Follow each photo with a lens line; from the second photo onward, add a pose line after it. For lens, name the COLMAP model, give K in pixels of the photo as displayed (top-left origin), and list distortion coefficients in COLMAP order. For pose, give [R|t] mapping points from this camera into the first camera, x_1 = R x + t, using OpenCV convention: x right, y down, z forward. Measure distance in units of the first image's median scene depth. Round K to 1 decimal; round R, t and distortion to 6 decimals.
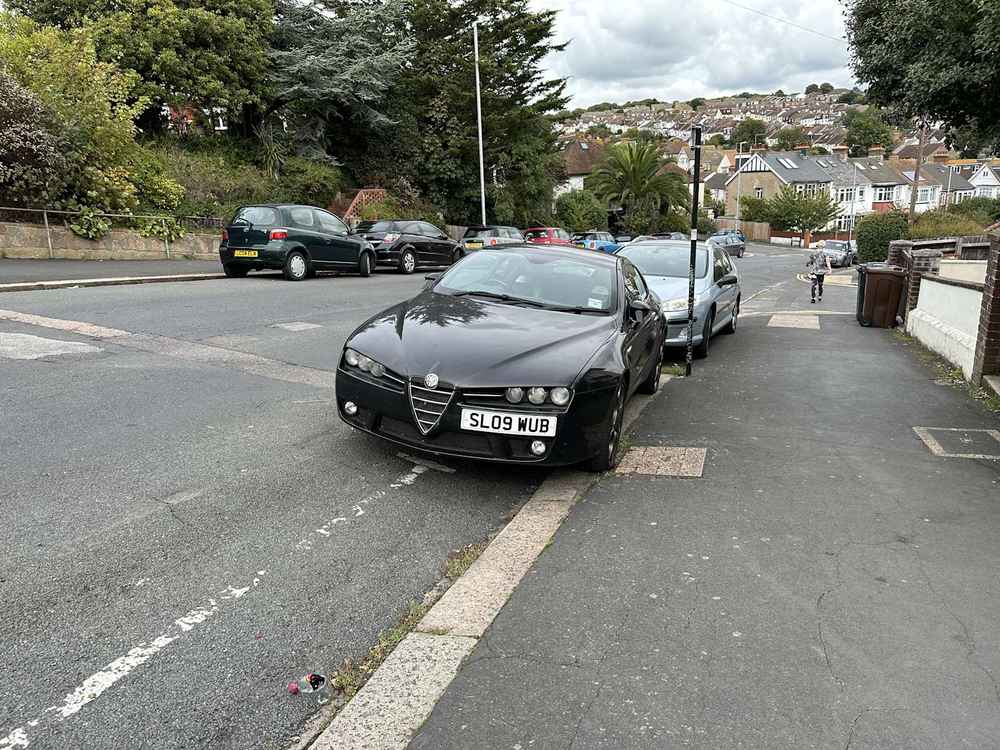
lens RADIAL K [[720.6, 0, 500.0], [0, 720.6, 375.0], [0, 0, 1]] dist [0.064857, -0.103237]
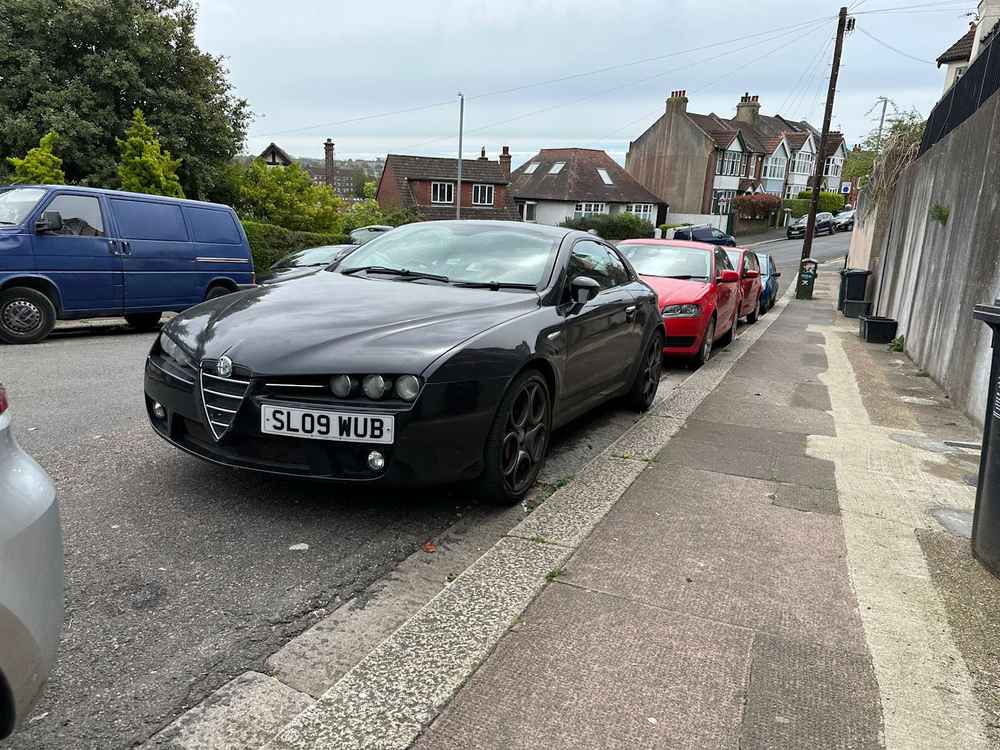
lens RADIAL K [[720.6, 0, 500.0], [0, 720.6, 375.0], [0, 0, 1]] dist [0.064857, -0.103237]
pose [[0.992659, -0.007450, -0.120714, 0.260905], [0.001053, 0.998595, -0.052975, 0.055229], [0.120939, 0.052459, 0.991273, 0.316676]]
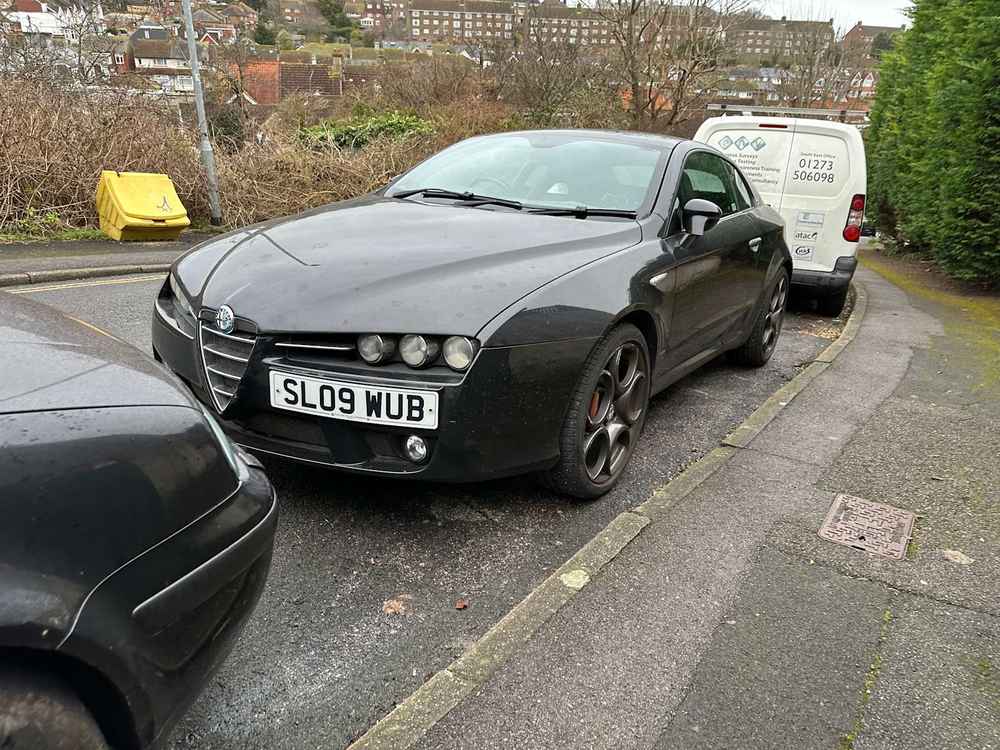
lens RADIAL K [[720.6, 0, 500.0], [0, 720.6, 375.0], [0, 0, 1]] dist [0.064857, -0.103237]
pose [[0.969899, 0.034534, -0.241045, 0.242770], [-0.023187, 0.998492, 0.049755, 0.018787], [0.242400, -0.042668, 0.969238, 0.504218]]
